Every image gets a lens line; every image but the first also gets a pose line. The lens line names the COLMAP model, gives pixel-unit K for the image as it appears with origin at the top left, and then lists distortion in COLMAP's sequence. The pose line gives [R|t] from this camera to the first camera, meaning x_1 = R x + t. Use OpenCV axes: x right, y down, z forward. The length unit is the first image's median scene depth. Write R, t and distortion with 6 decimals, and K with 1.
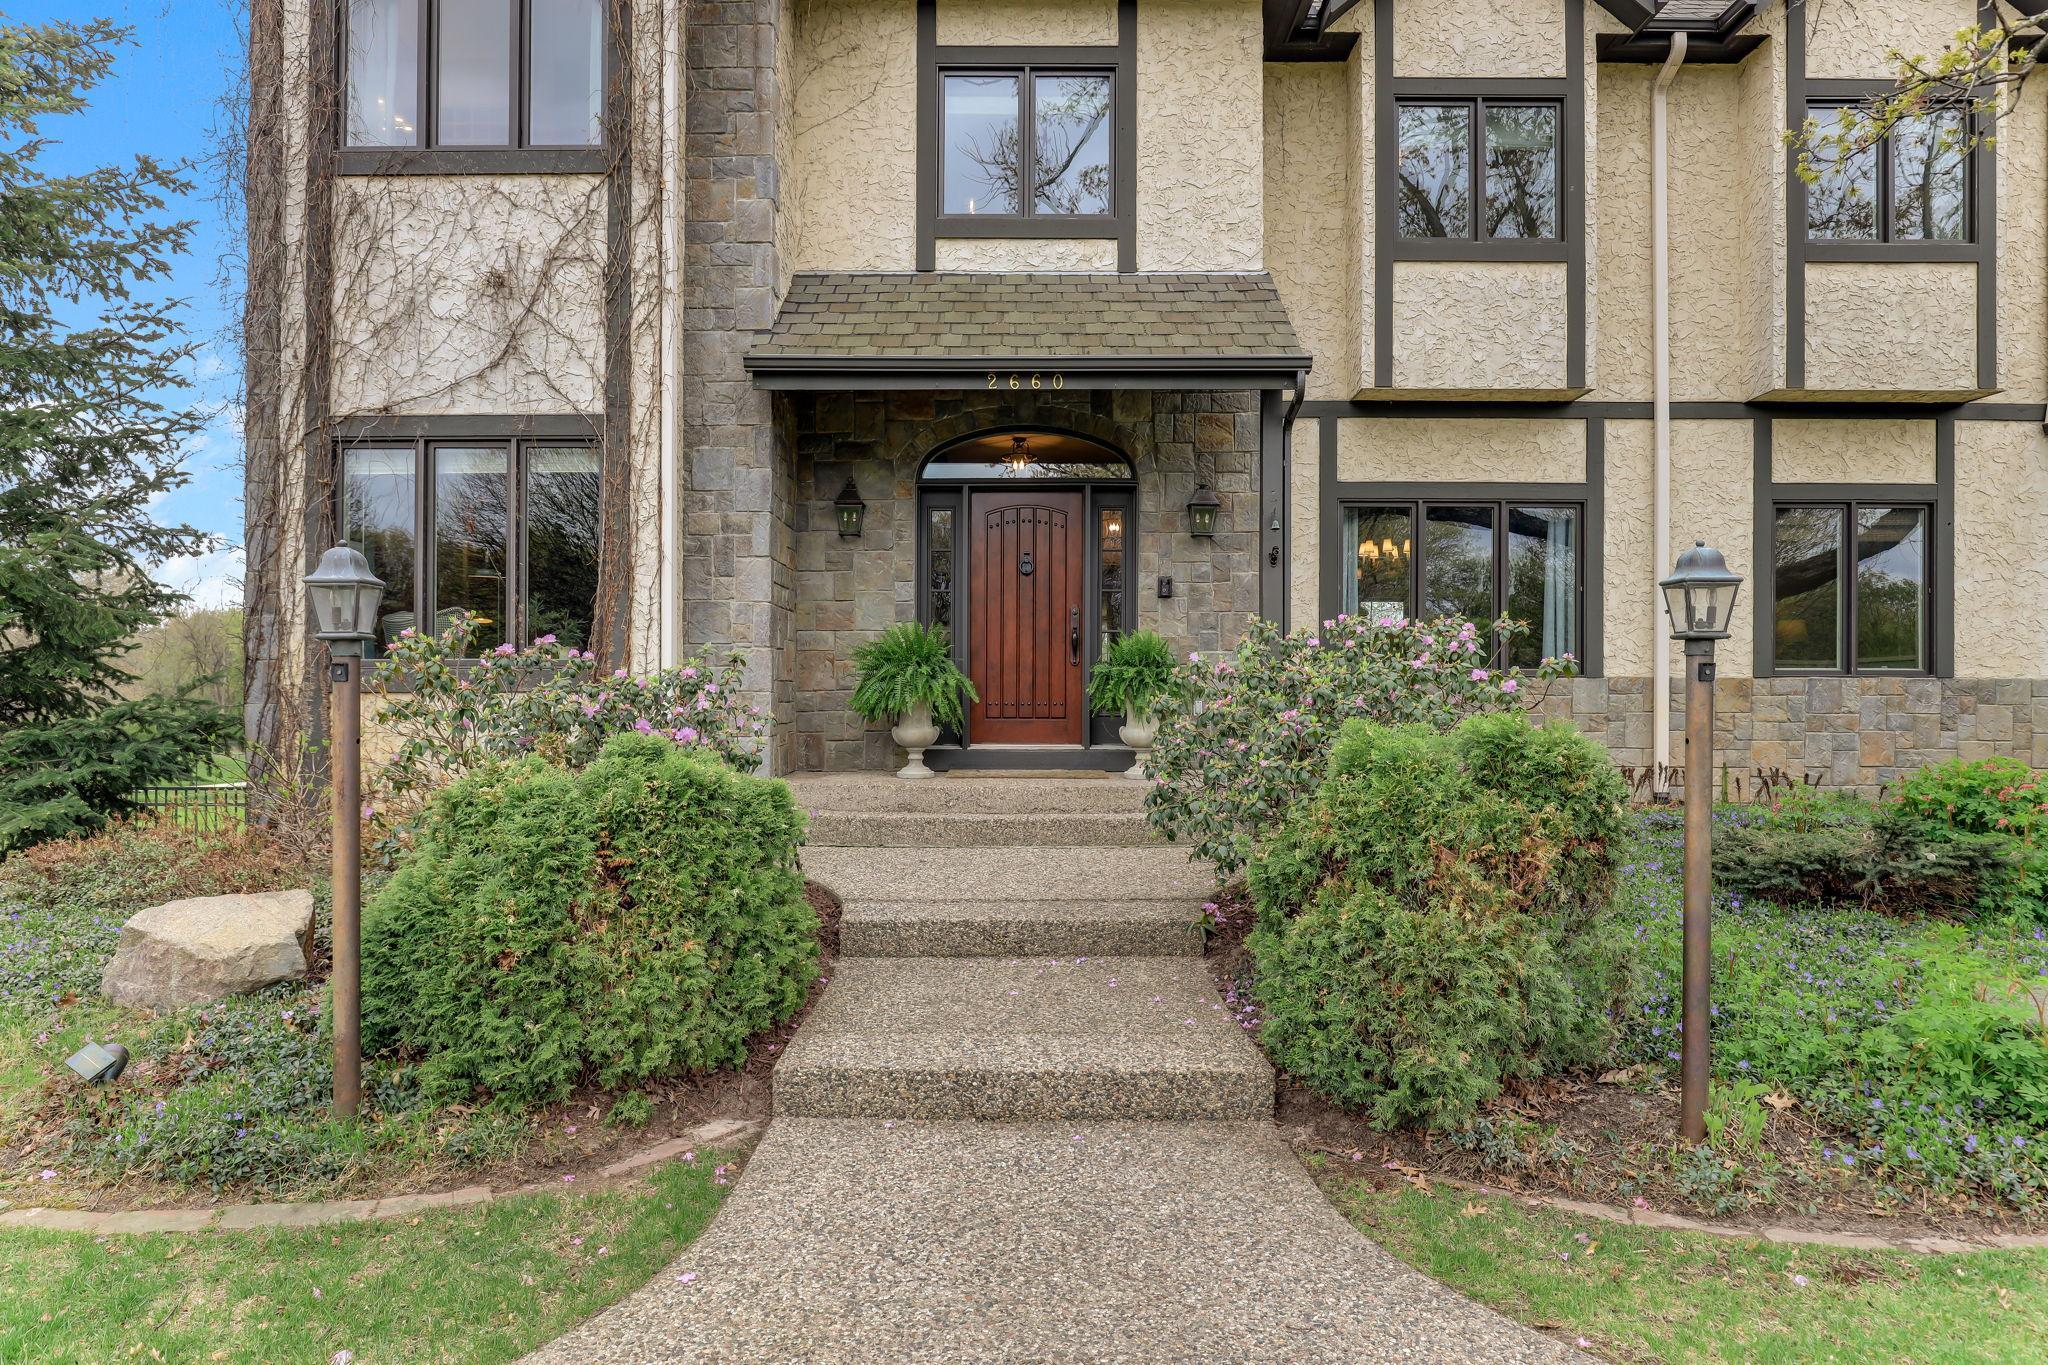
lens RADIAL K [[1148.3, 0, 1024.0], [0, 1148.3, 682.5], [0, 0, 1]] dist [-0.010291, 0.000215]
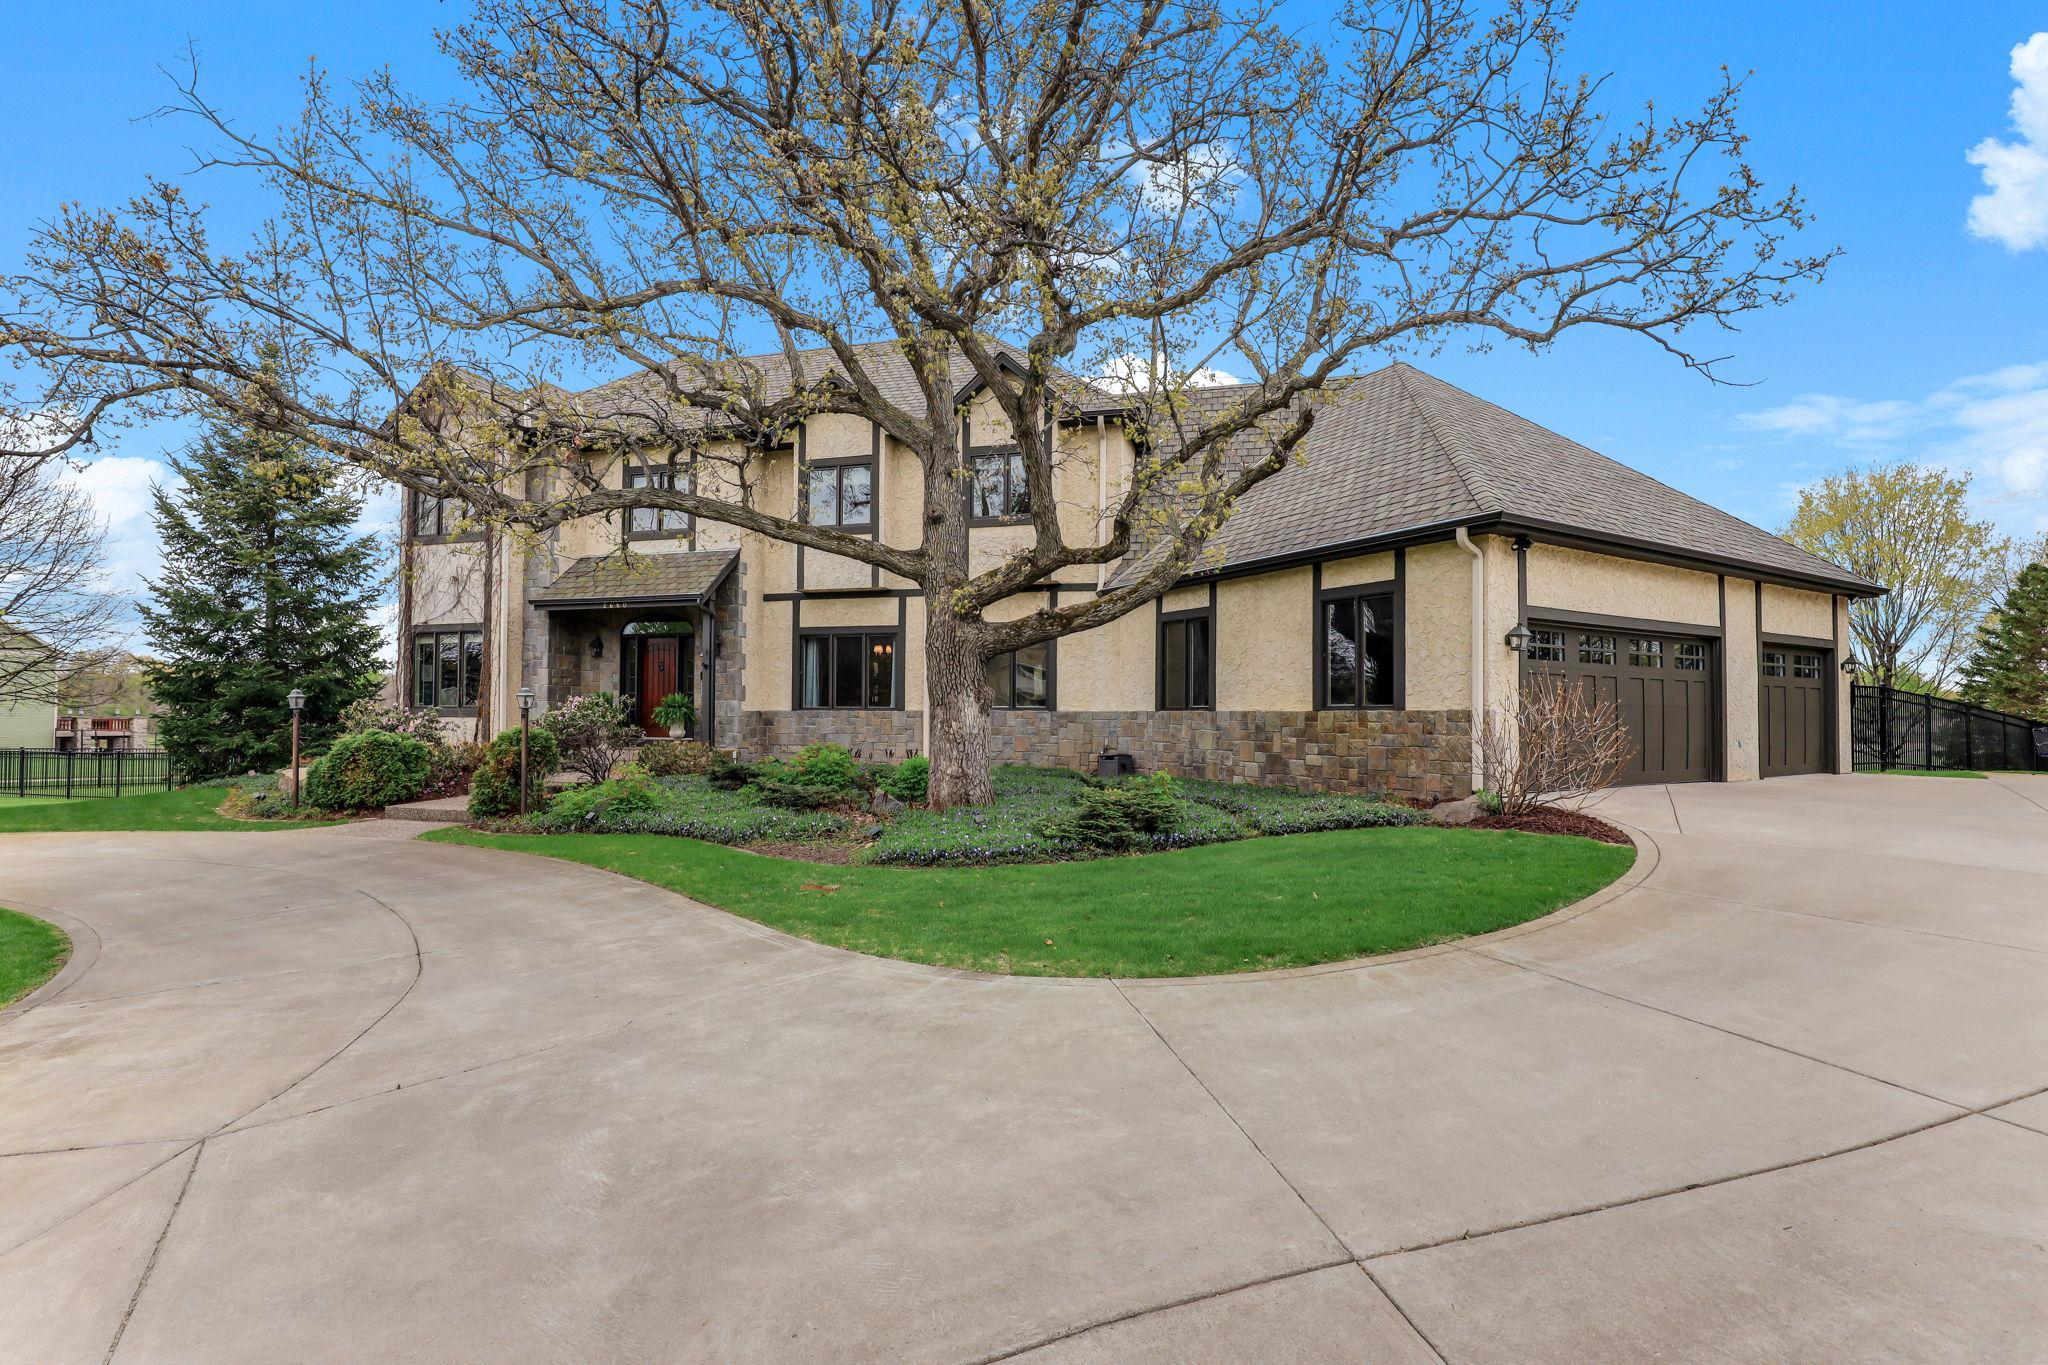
lens RADIAL K [[883.4, 0, 1024.0], [0, 883.4, 682.5], [0, 0, 1]] dist [-0.017159, -0.000115]
pose [[0.969028, -0.007095, -0.246849, 1.463307], [0.001554, 0.999743, -0.022635, -0.025449], [0.246946, 0.021551, 0.968790, -0.799523]]
